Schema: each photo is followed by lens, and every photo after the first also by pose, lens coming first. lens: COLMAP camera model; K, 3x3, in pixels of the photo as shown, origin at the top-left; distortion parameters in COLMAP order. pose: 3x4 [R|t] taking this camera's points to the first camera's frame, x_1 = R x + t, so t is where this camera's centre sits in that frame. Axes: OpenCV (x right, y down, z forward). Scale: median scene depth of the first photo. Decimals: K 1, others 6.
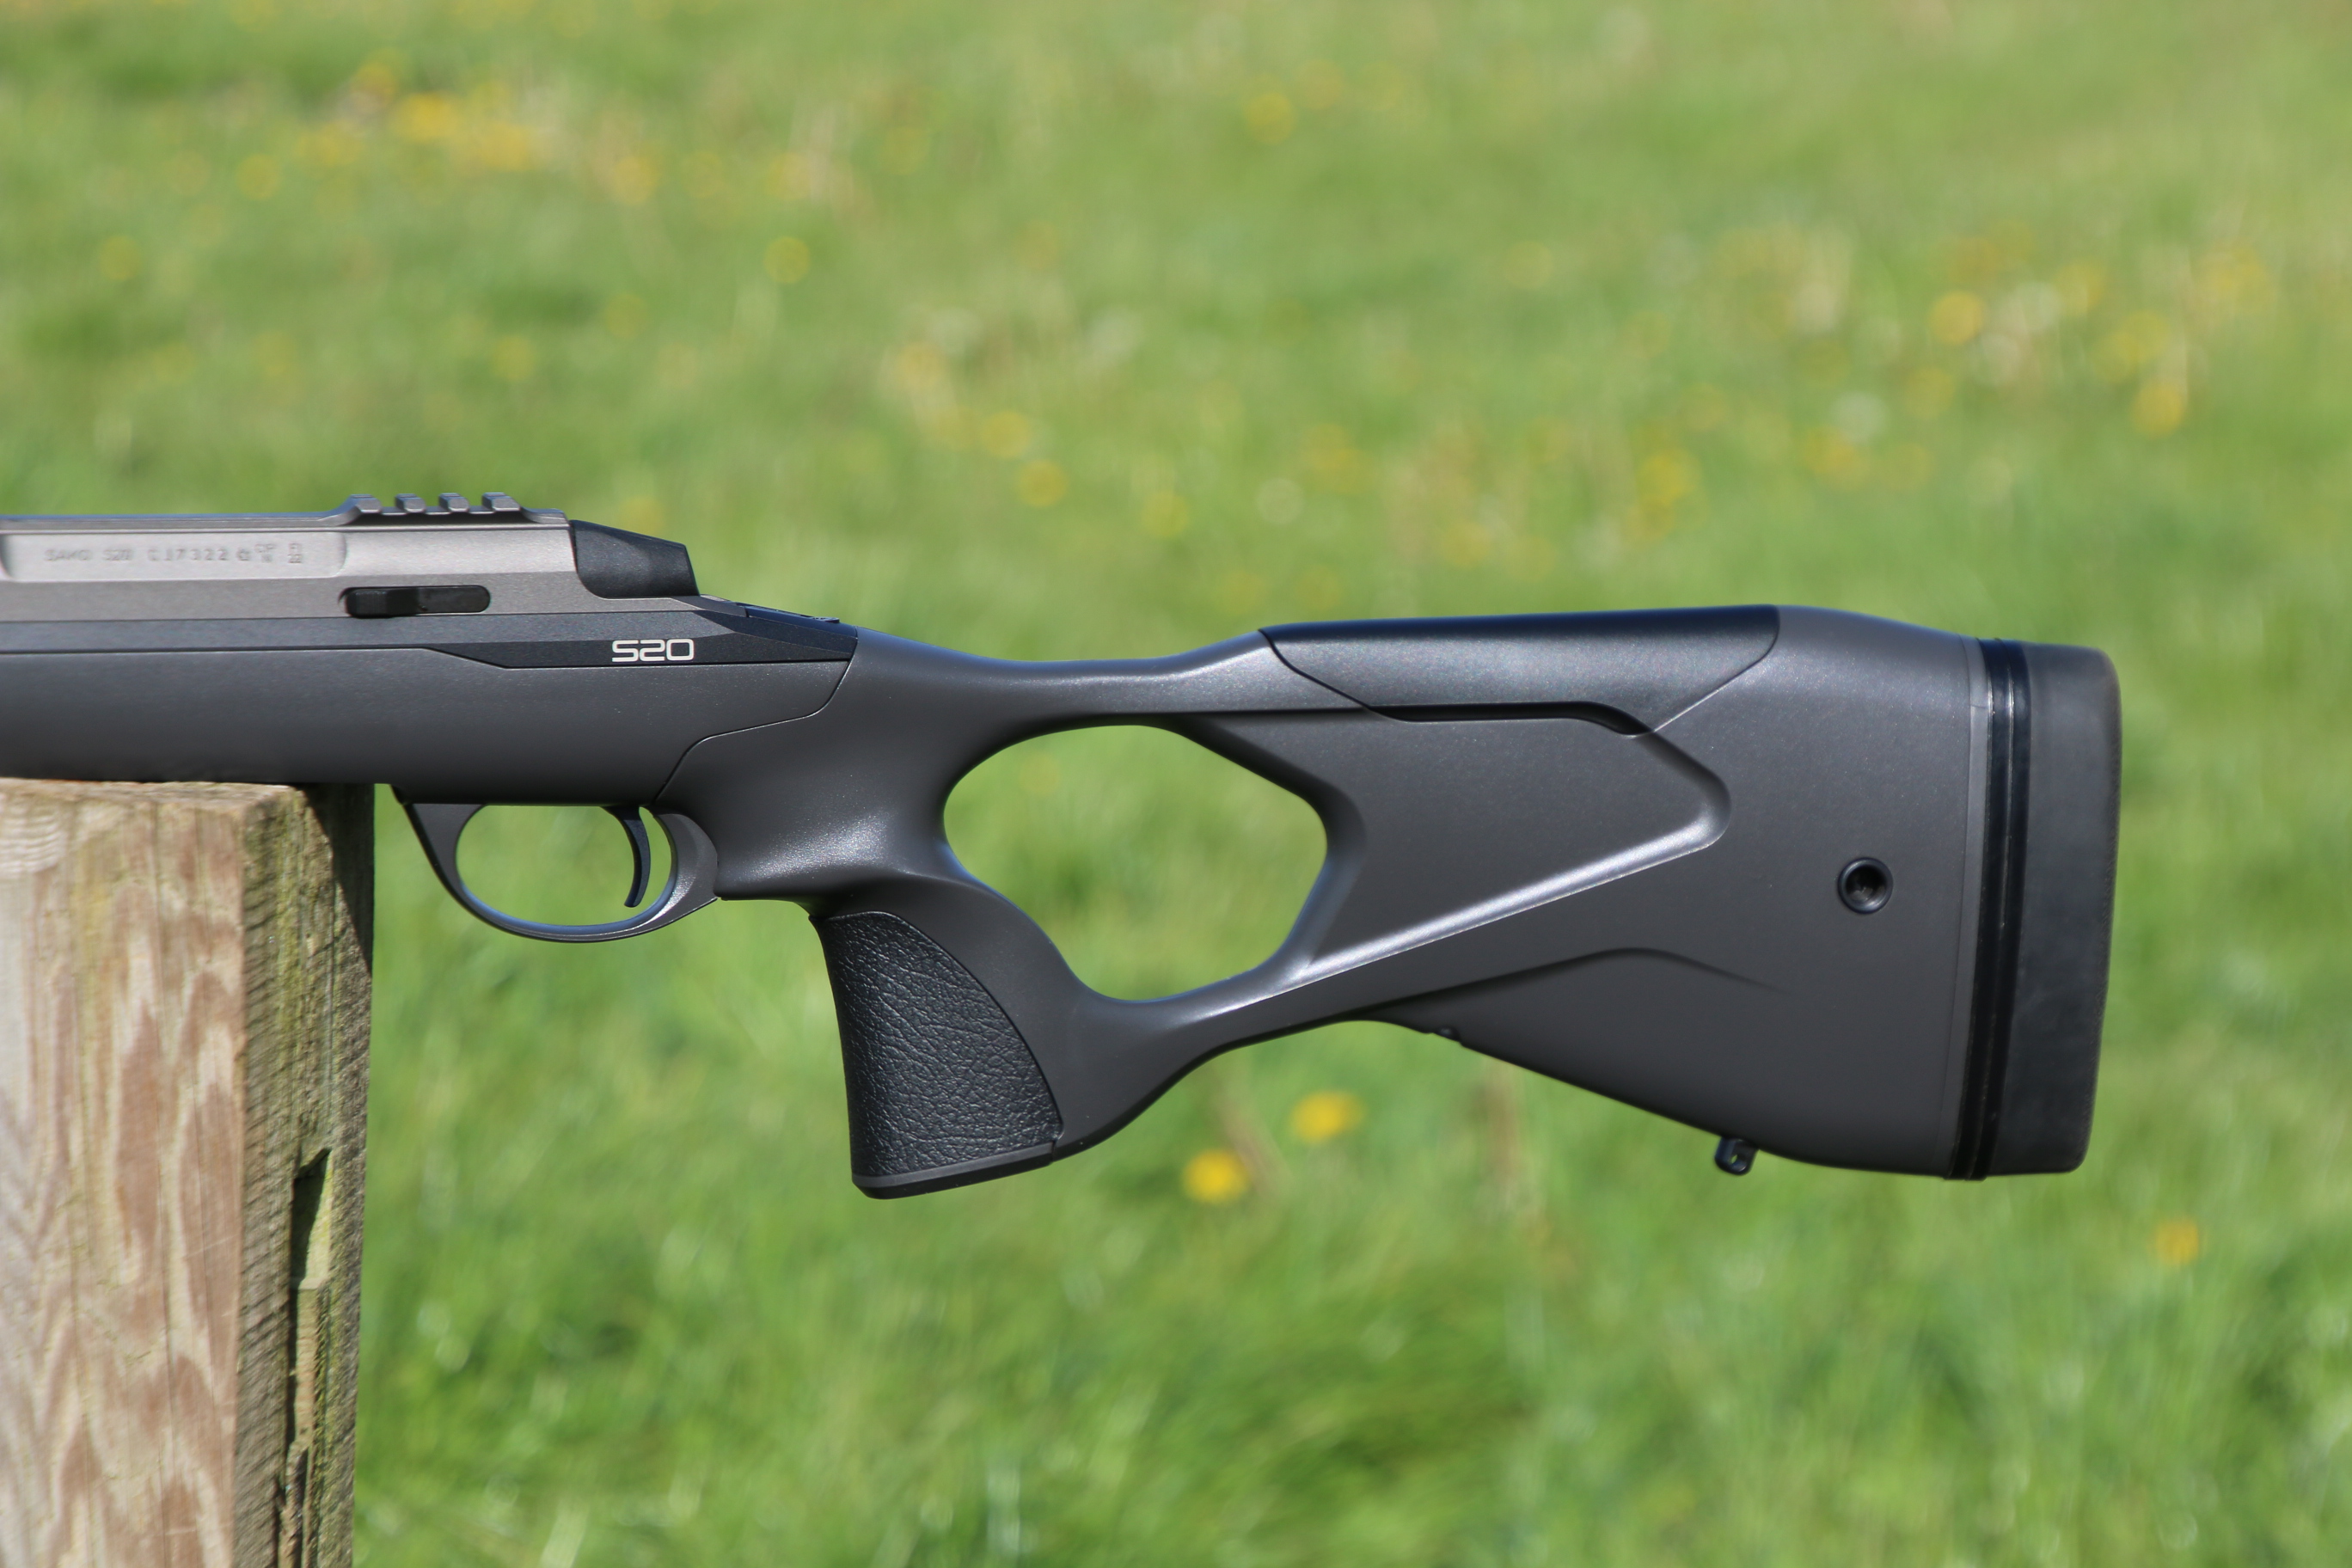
lens RADIAL K [[10892.9, 0, 1187.3], [0, 10892.9, 804.0], [0, 0, 1]] dist [1.452934, 0.000000]
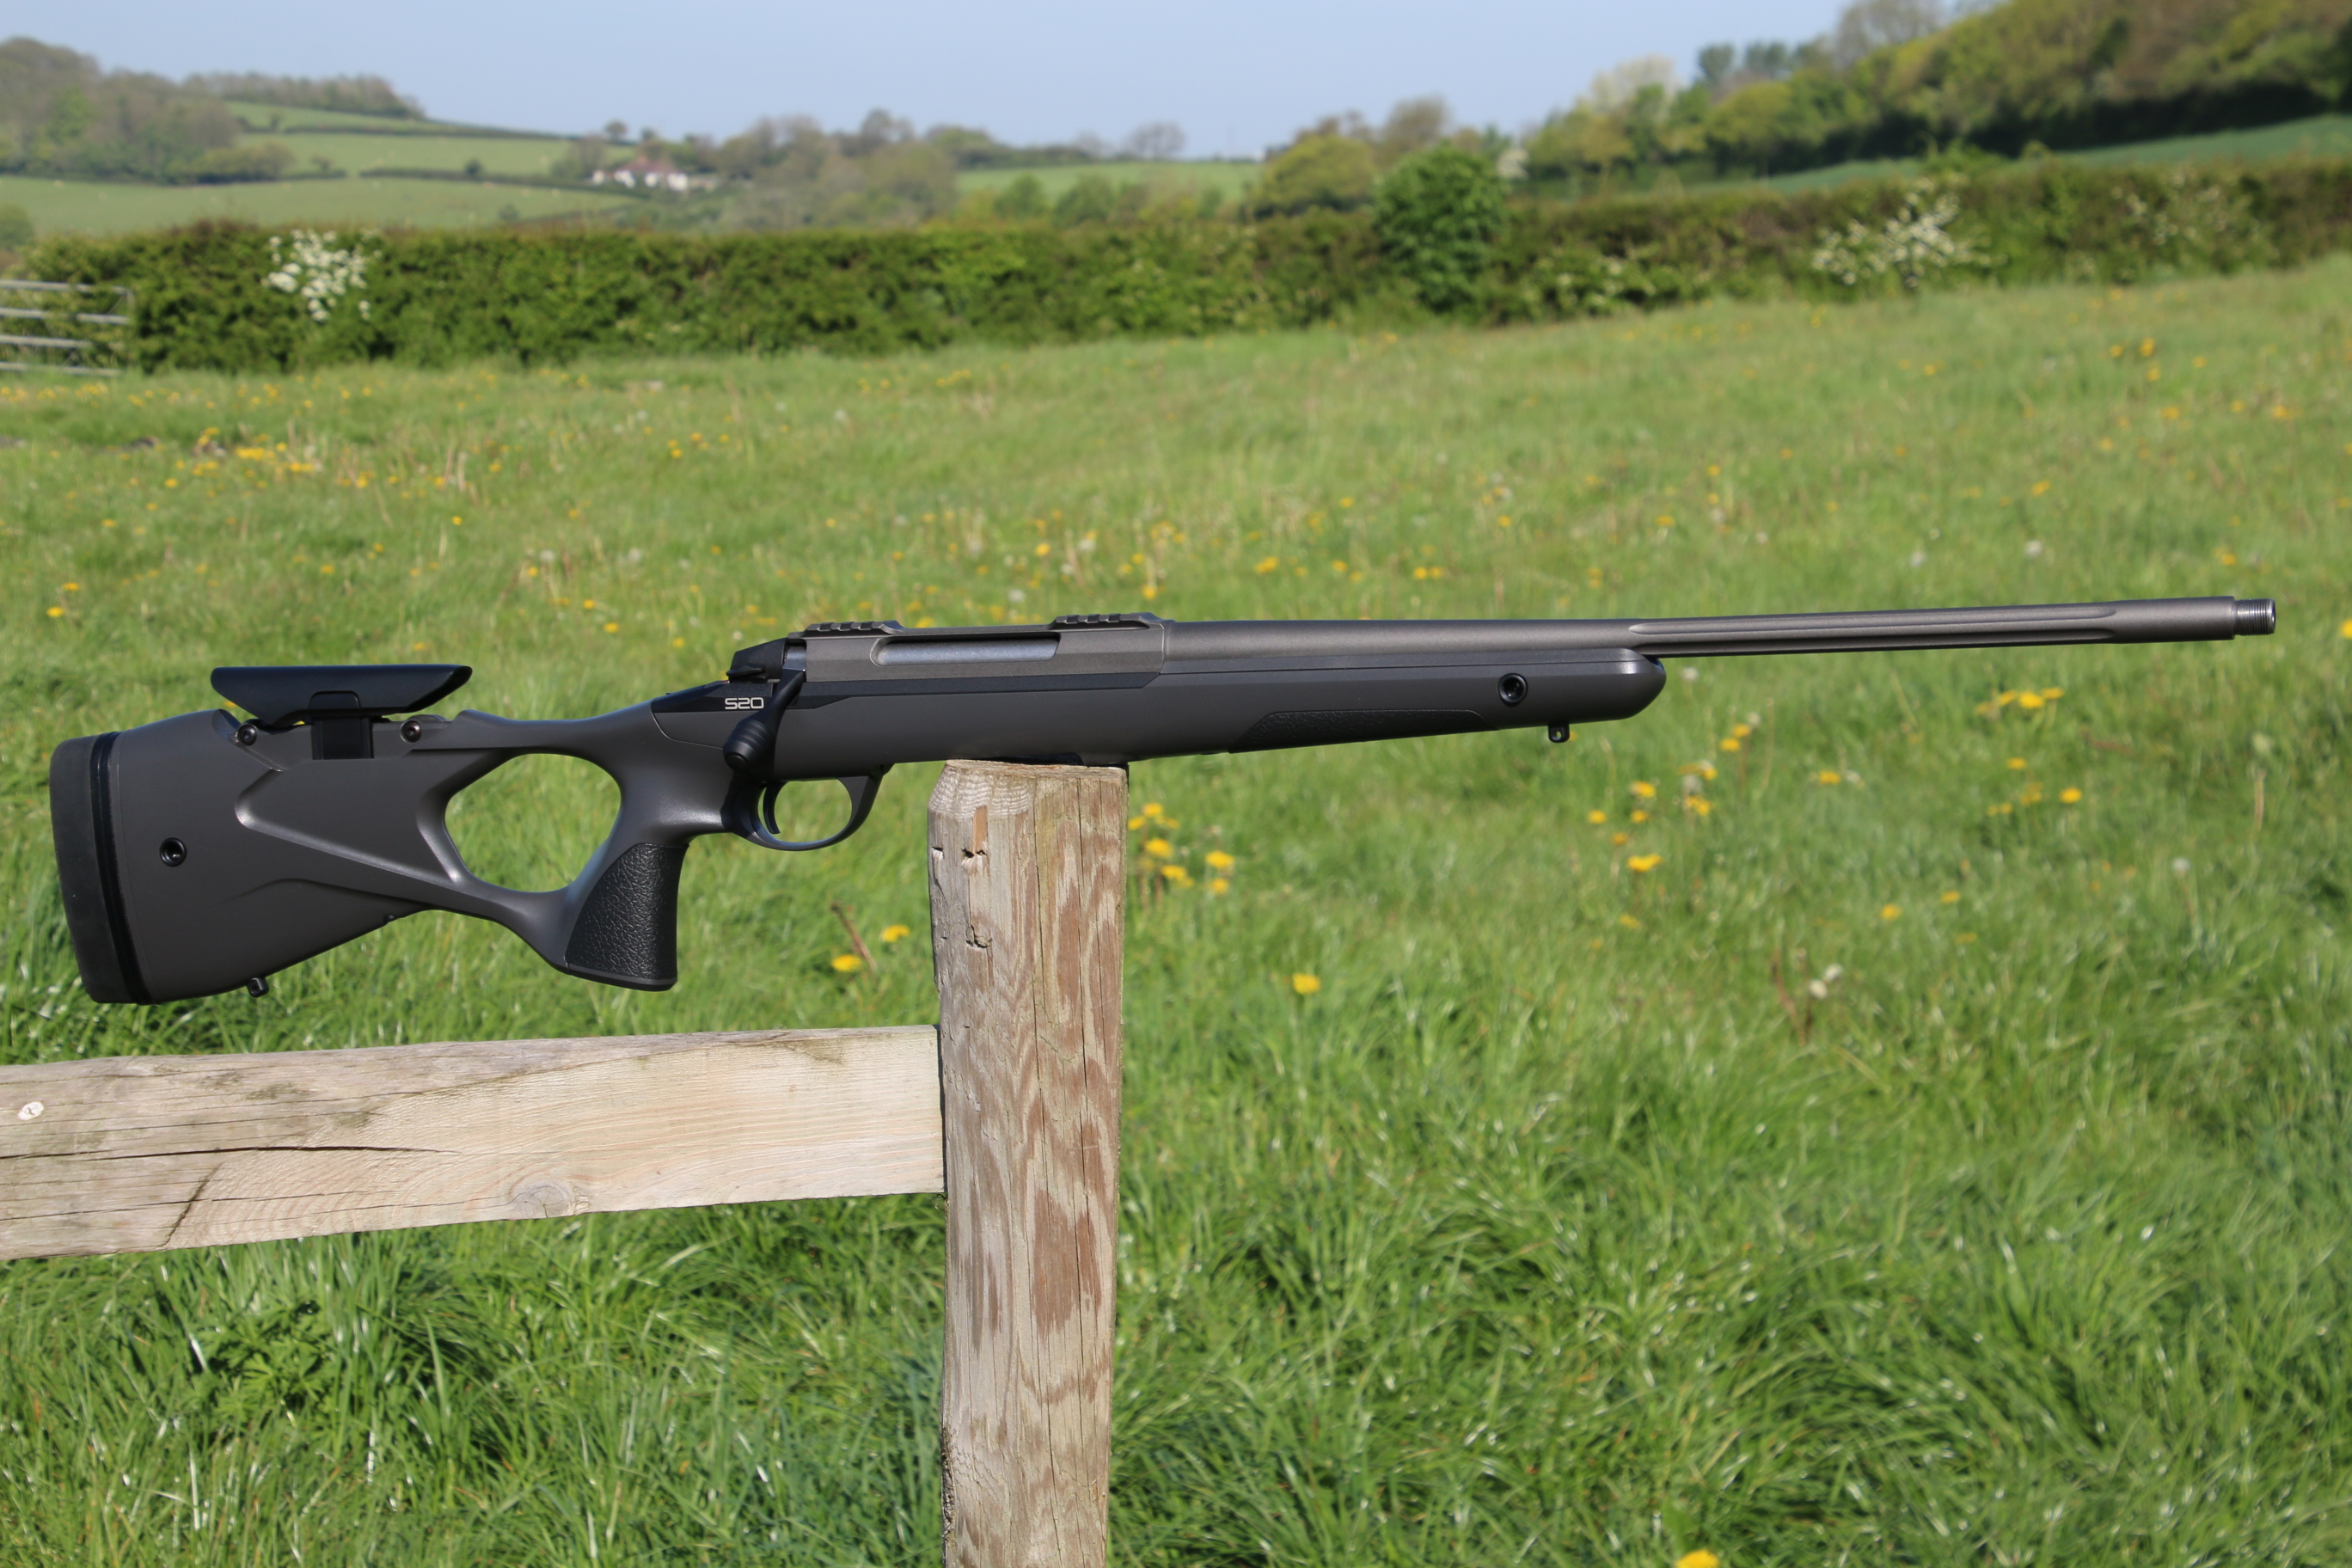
lens RADIAL K [[5066.6, 0, 1207.2], [0, 5066.6, 839.4], [0, 0, 1]] dist [0.720691, 0.000000]
pose [[0.990476, -0.019072, 0.136360, -0.189422], [0.017437, 0.999761, 0.013180, -0.000674], [-0.136579, -0.010676, 0.990572, 0.102092]]
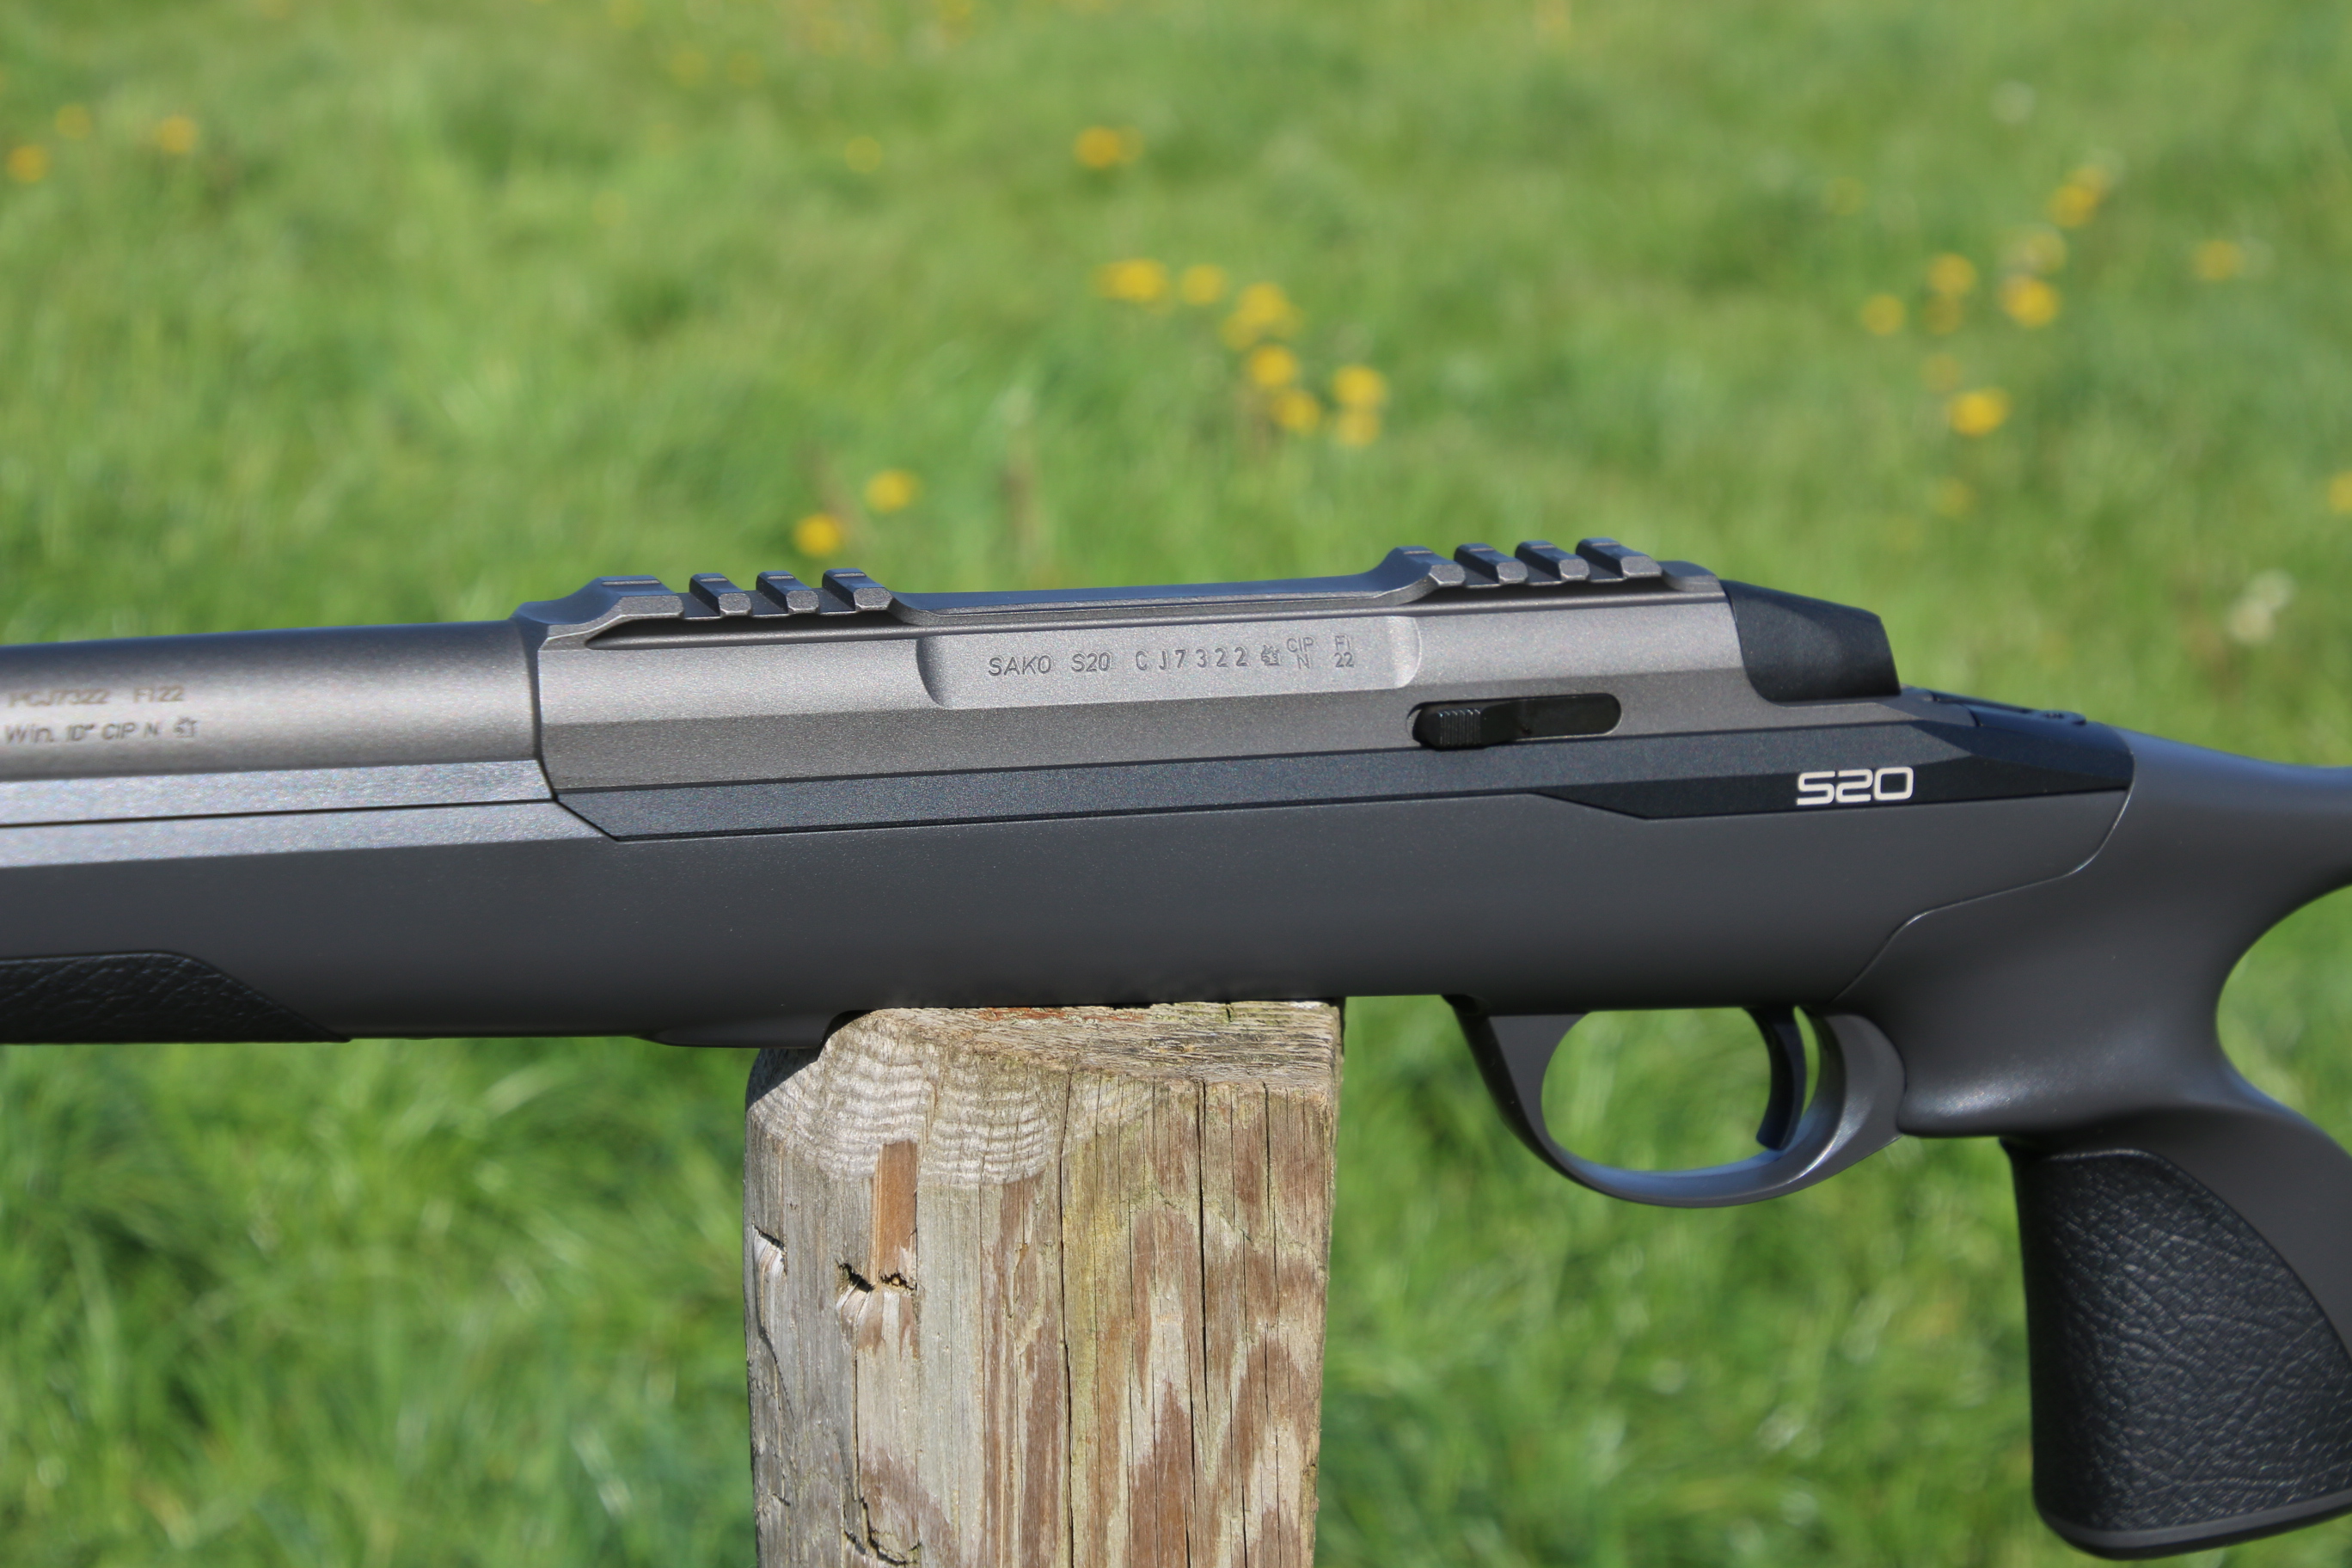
lens RADIAL K [[5996.2, 0, 1191.7], [0, 5996.2, 850.2], [0, 0, 1]] dist [0.856312, 0.000000]
pose [[0.993029, -0.002328, 0.117848, -0.131432], [-0.011359, 0.993262, 0.115334, -0.051790], [-0.117323, -0.115869, 0.986311, 0.647026]]
